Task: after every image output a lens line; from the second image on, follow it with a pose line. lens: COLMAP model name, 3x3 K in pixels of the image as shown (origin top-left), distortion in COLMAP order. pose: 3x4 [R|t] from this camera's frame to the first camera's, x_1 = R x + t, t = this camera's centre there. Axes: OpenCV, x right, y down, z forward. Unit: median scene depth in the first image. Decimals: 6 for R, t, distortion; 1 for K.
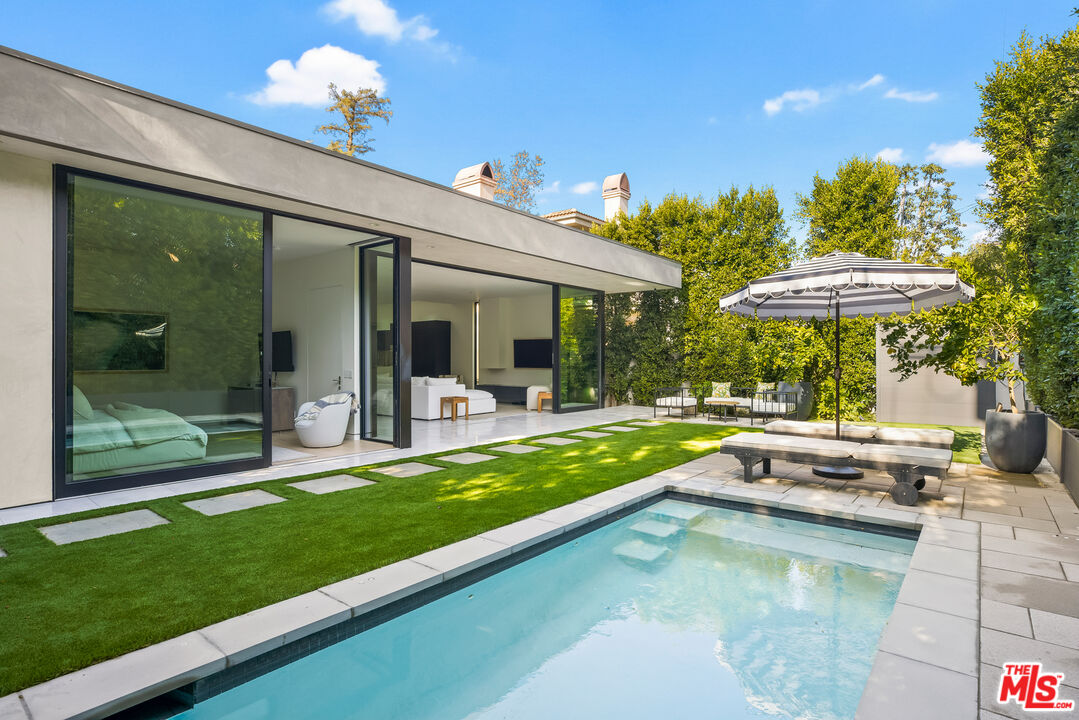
lens RADIAL K [[555.4, 0, 538.3], [0, 555.4, 360.1], [0, 0, 1]] dist [-0.003732, -0.000353]
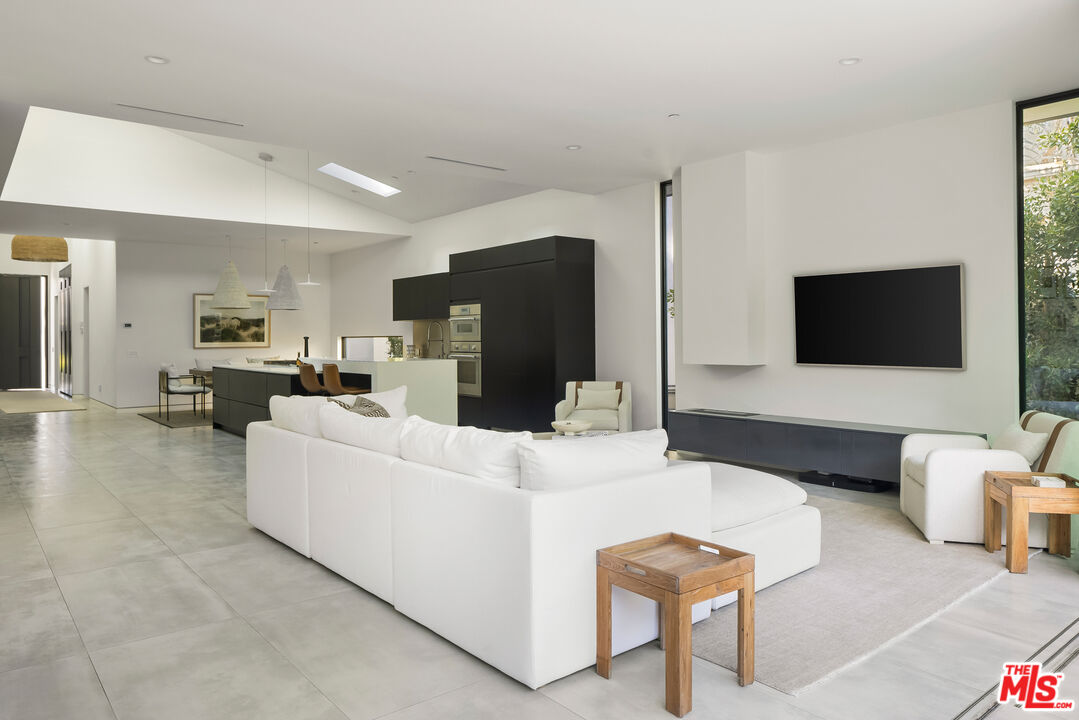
lens RADIAL K [[723.5, 0, 528.5], [0, 723.5, 335.3], [0, 0, 1]] dist [0.002002, -0.000442]
pose [[0.977206, -0.014389, -0.211805, -0.108708], [0.013677, 0.999895, -0.004827, -0.002902], [0.211852, 0.001820, 0.977300, 0.562588]]
